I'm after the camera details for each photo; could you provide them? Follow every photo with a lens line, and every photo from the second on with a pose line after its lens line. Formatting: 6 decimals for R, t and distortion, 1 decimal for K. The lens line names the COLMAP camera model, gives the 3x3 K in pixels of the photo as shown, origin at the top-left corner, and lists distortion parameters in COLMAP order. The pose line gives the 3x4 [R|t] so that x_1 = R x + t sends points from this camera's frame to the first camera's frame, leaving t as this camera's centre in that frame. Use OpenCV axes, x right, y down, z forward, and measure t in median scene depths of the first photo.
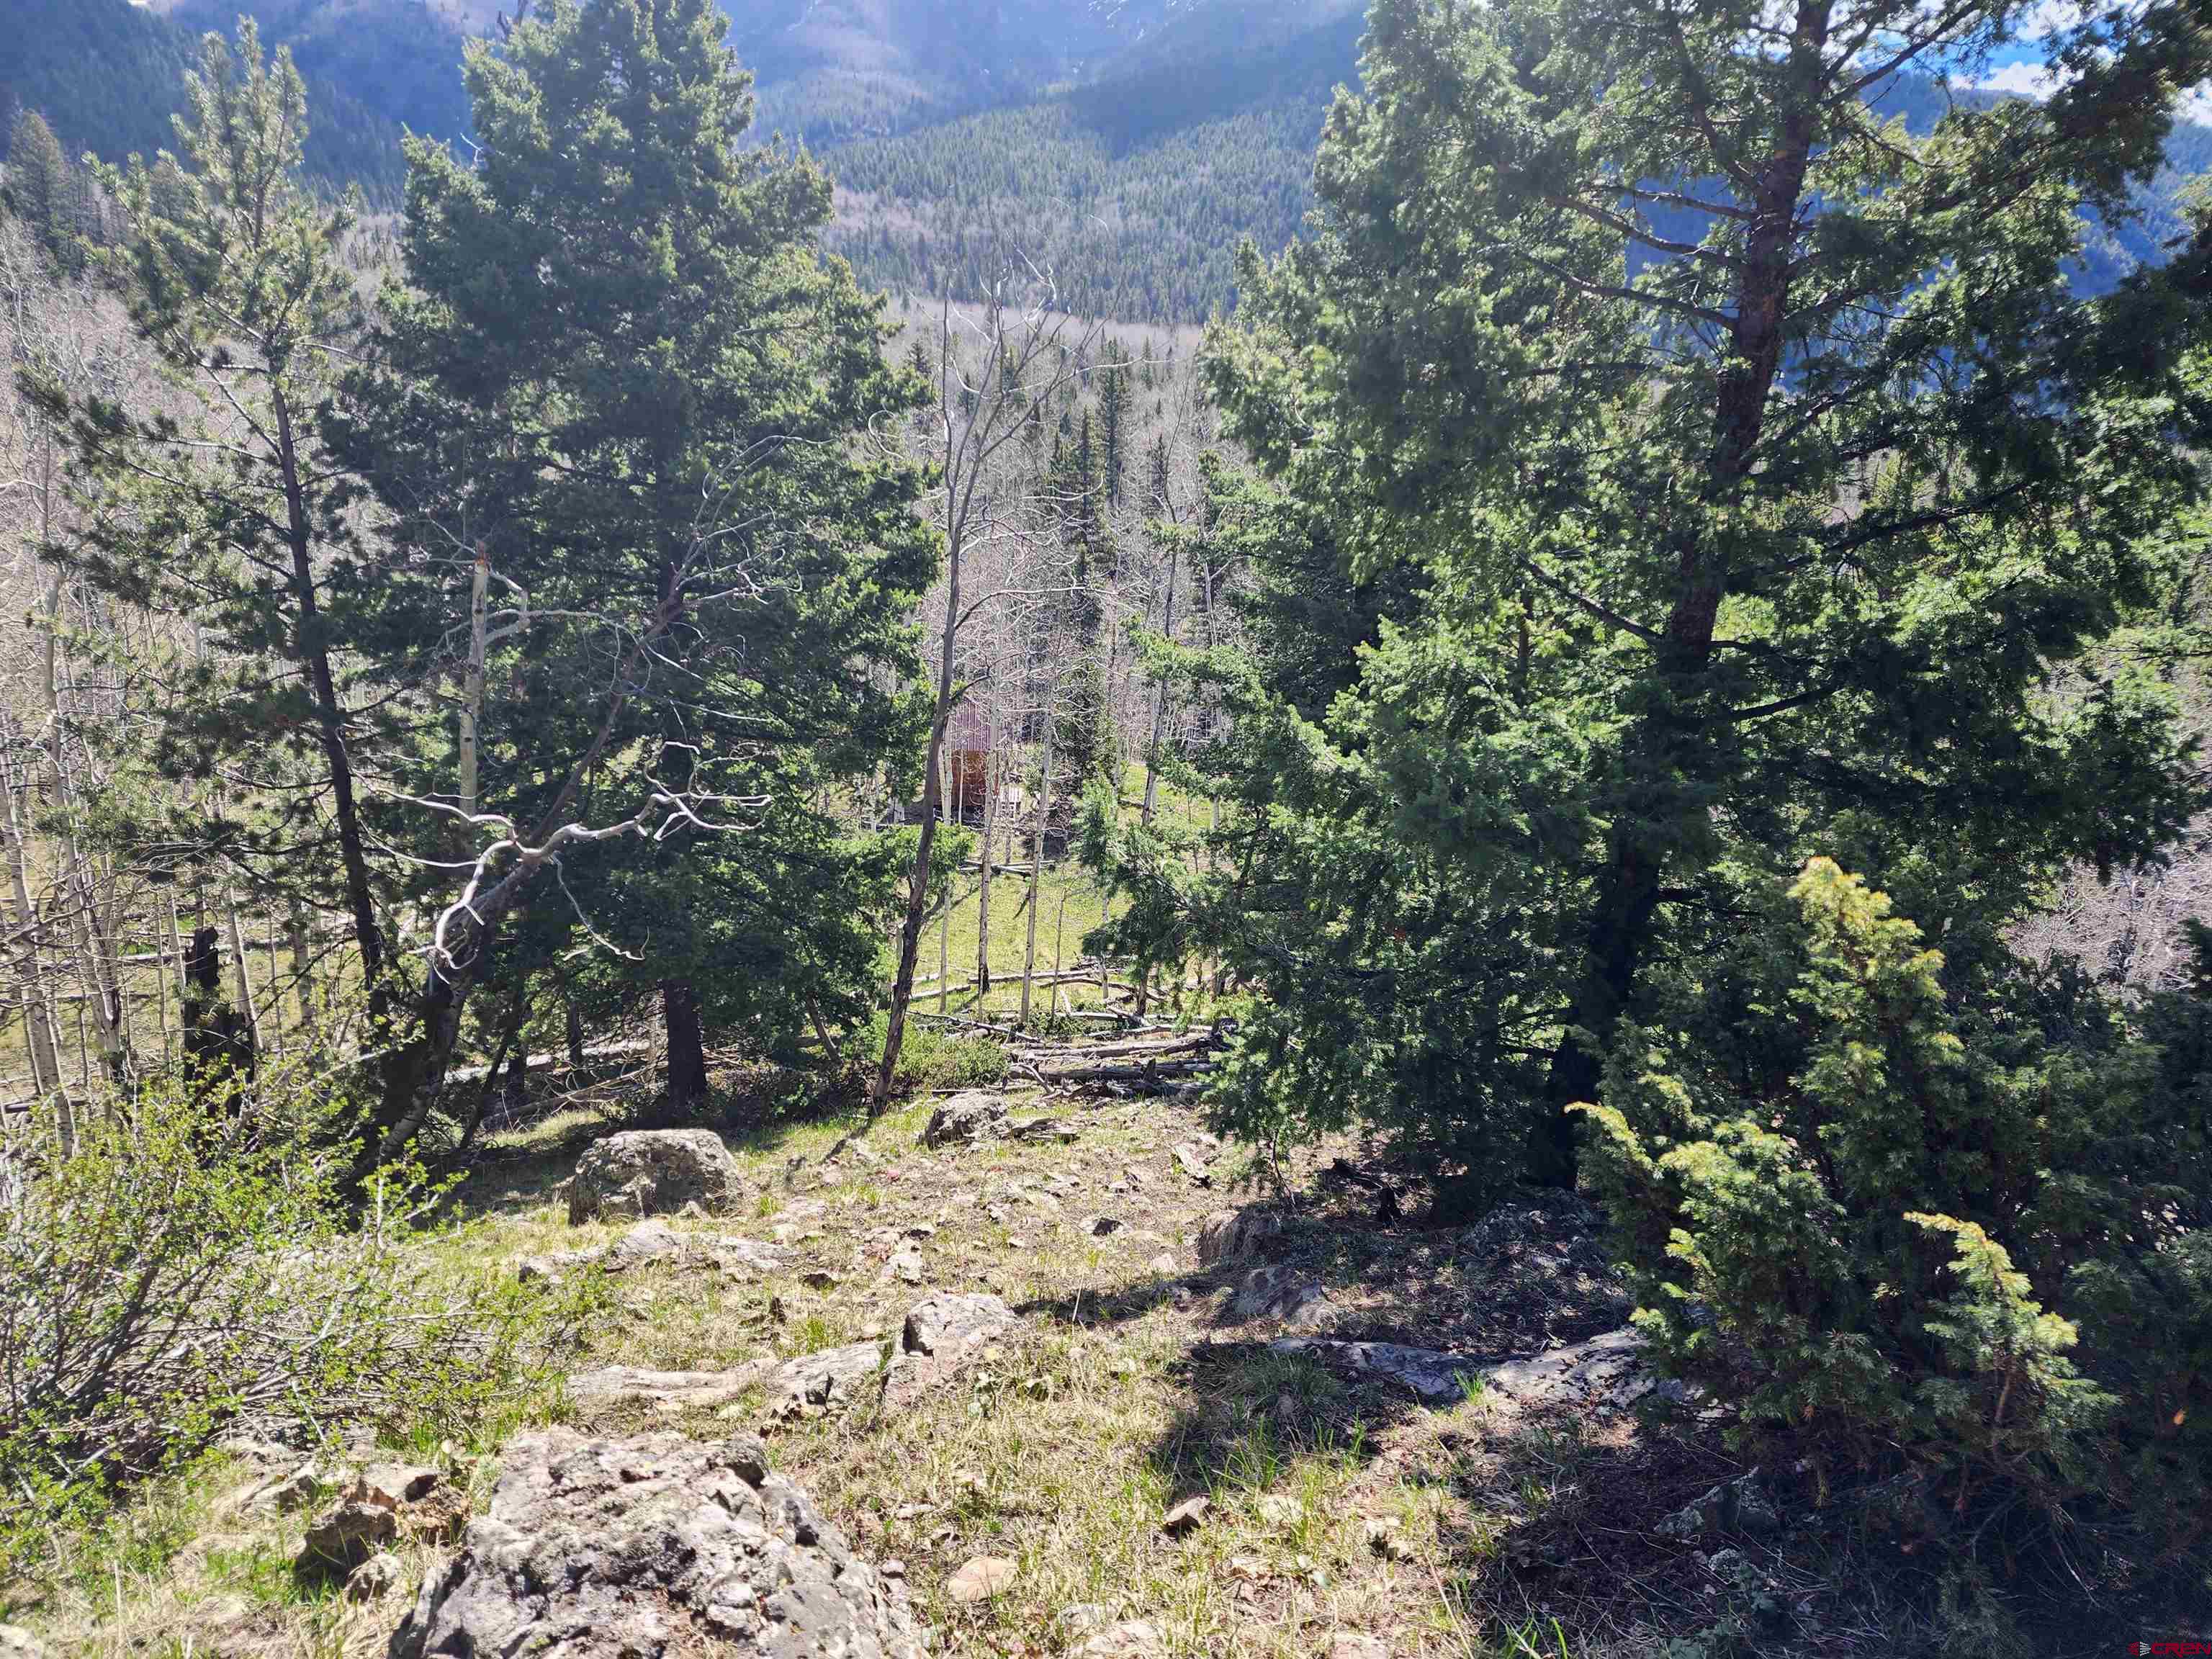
lens RADIAL K [[1462.5, 0, 1086.8], [0, 1462.5, 847.2], [0, 0, 1]] dist [0.082722, -0.000754]
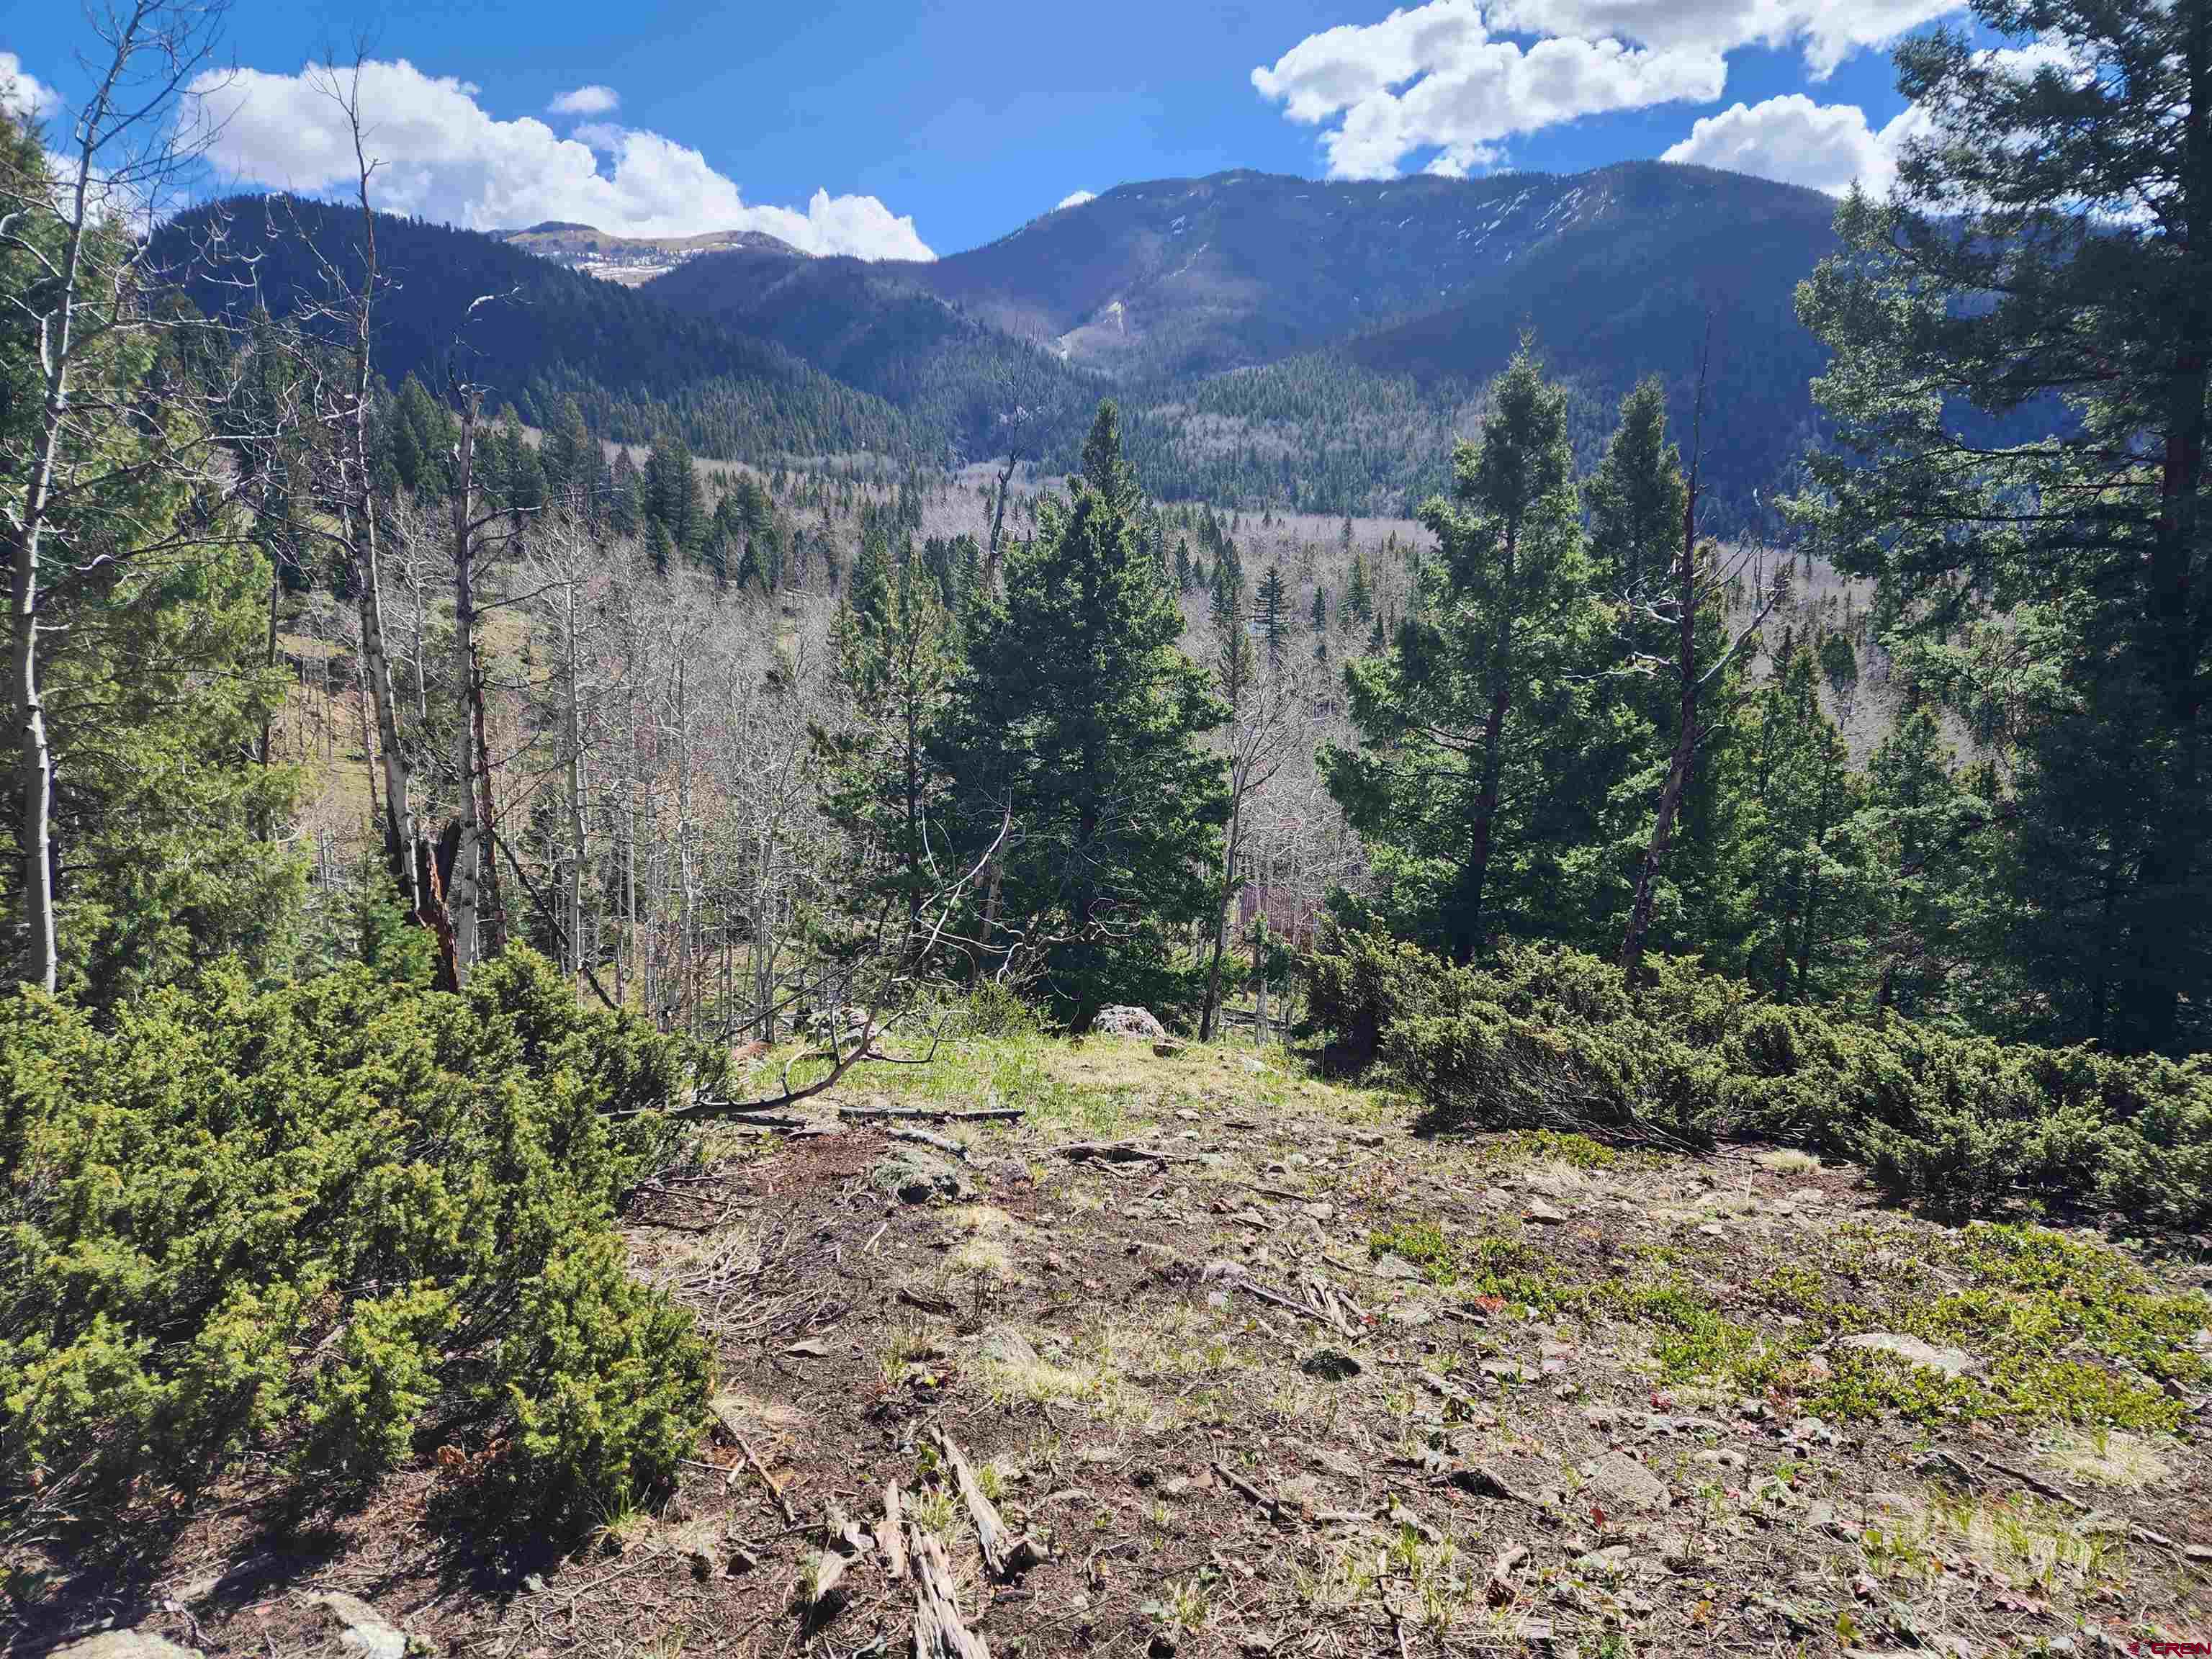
lens RADIAL K [[1462.5, 0, 1101.4], [0, 1462.5, 842.8], [0, 0, 1]] dist [0.082722, -0.000754]
pose [[0.974342, 0.020286, -0.224156, 0.068027], [-0.049589, 0.990805, -0.125882, 0.038598], [0.219542, 0.133767, 0.966389, -0.359519]]
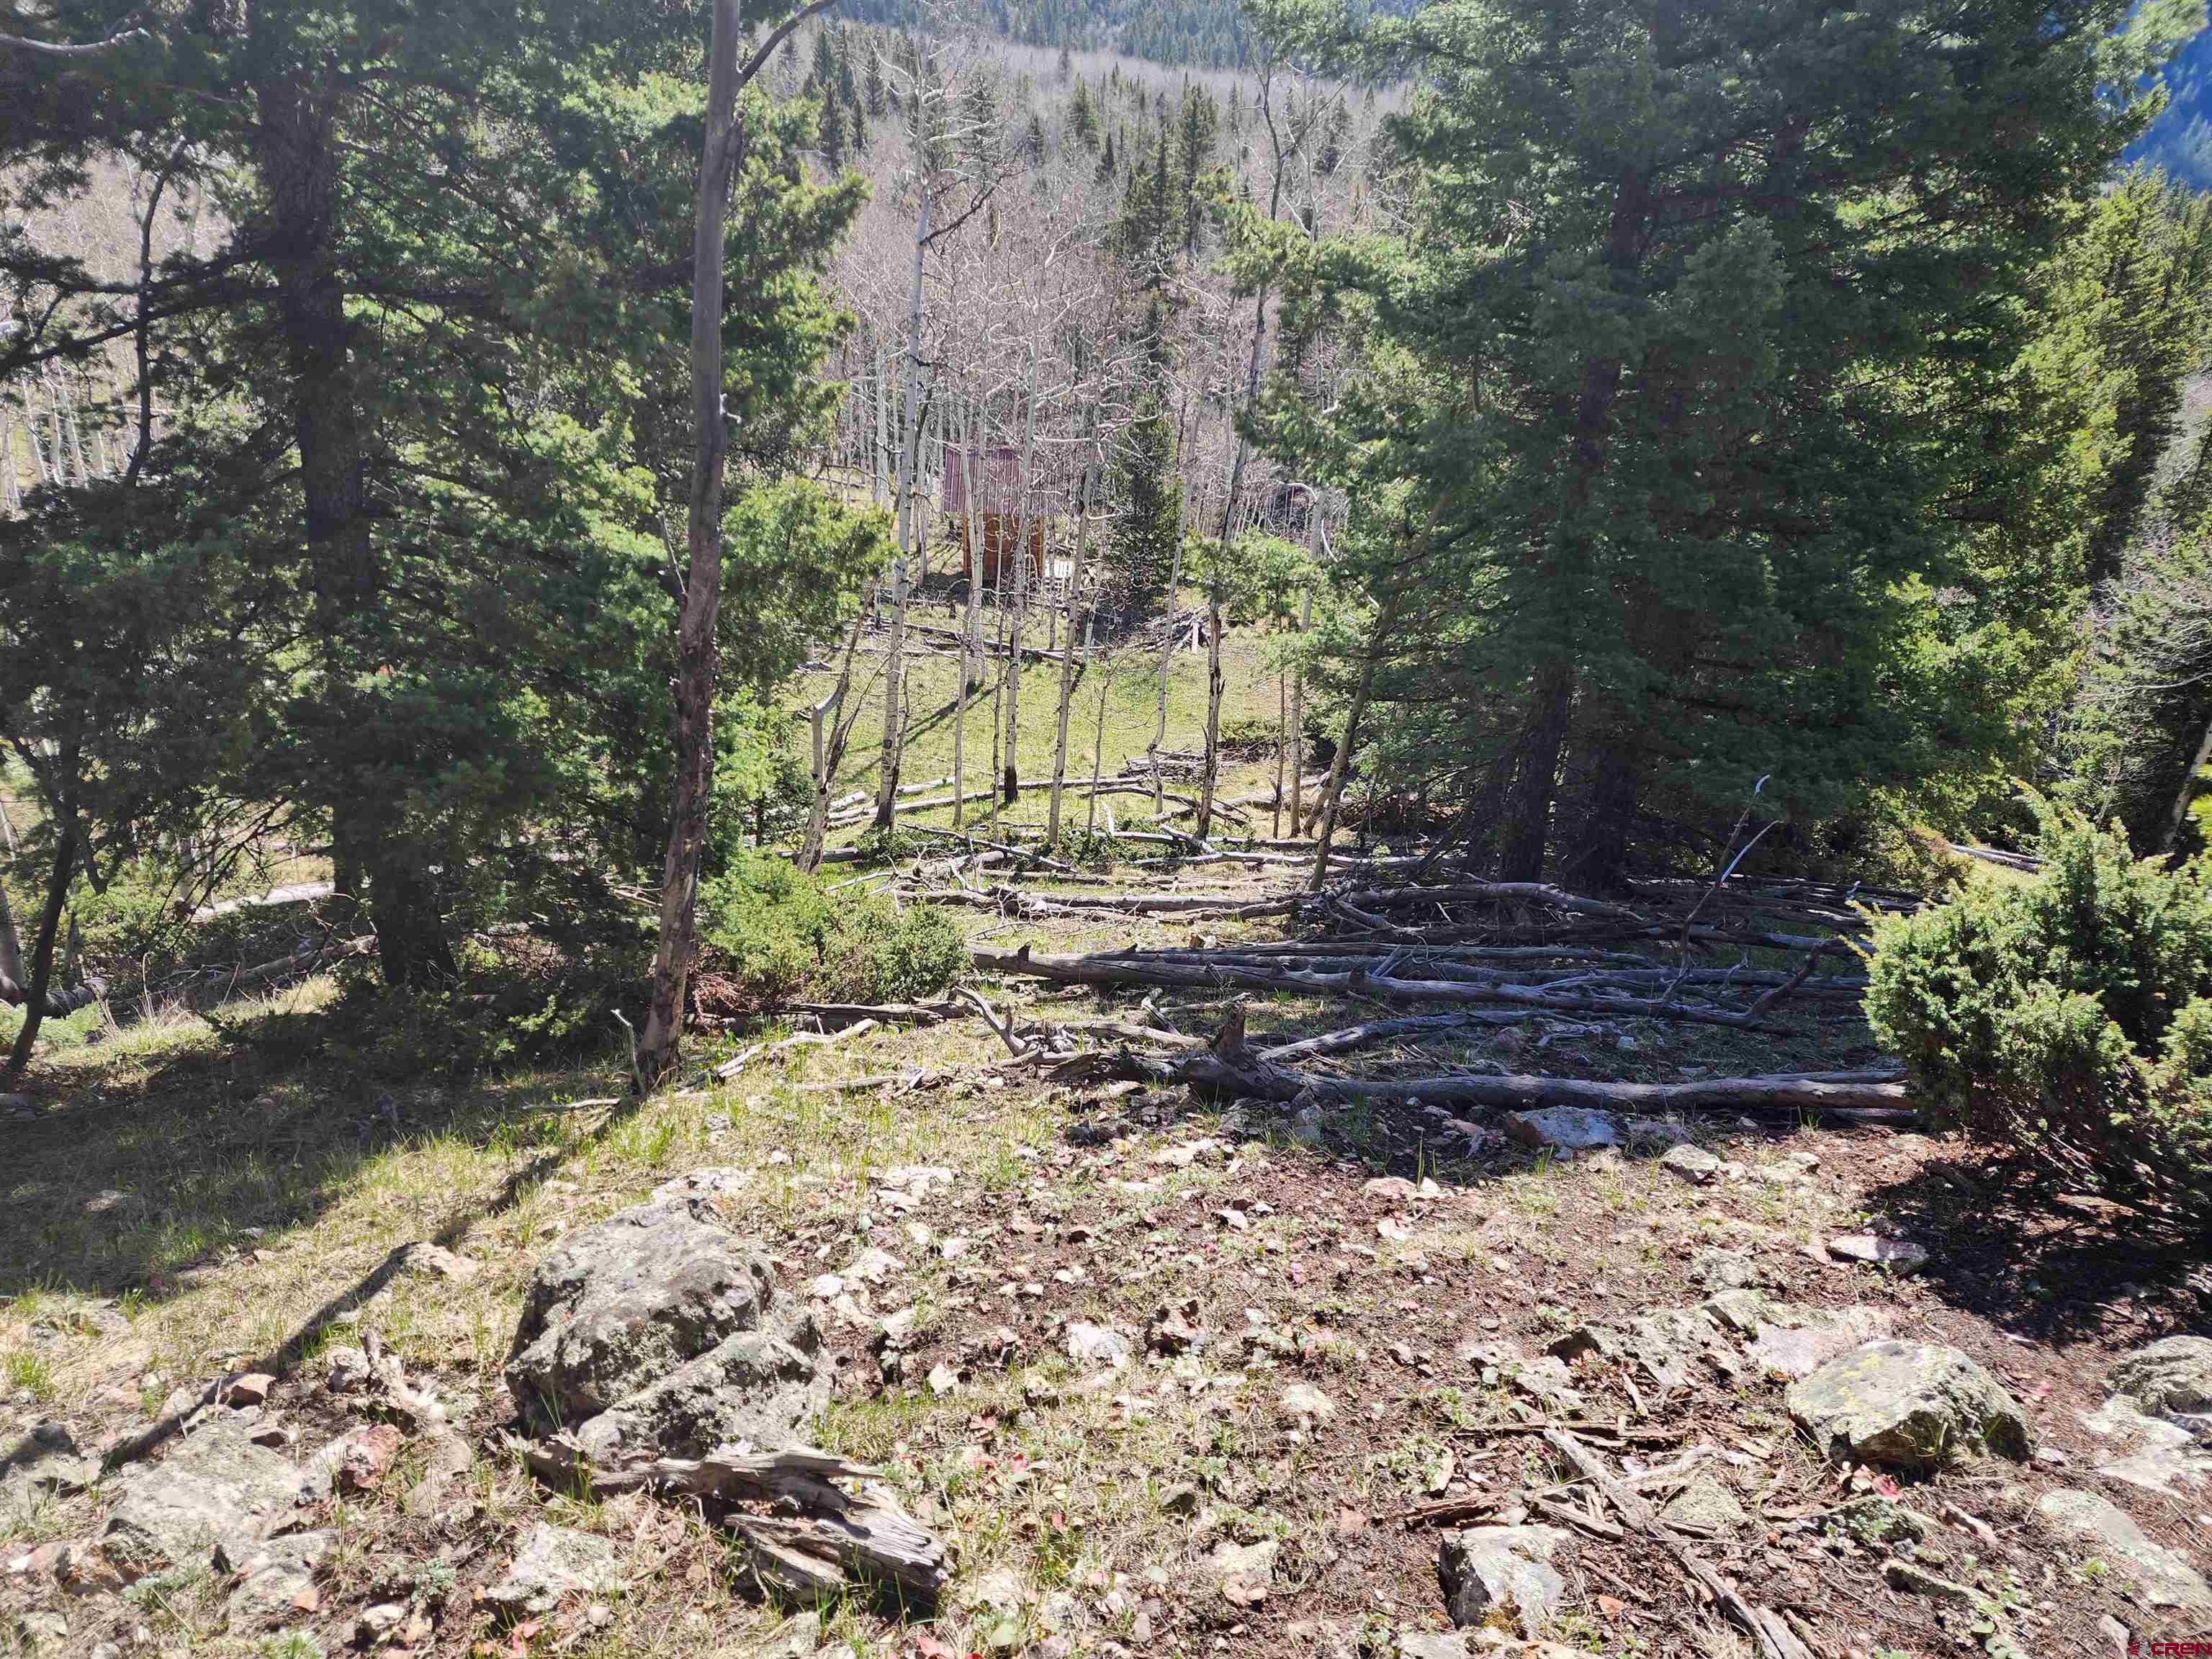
lens RADIAL K [[1462.5, 0, 1083.2], [0, 1462.5, 845.6], [0, 0, 1]] dist [0.082722, -0.000754]
pose [[0.998662, 0.030155, -0.042014, 0.006731], [-0.024255, 0.990619, 0.134483, 0.016400], [0.045675, -0.133284, 0.990025, 0.241014]]
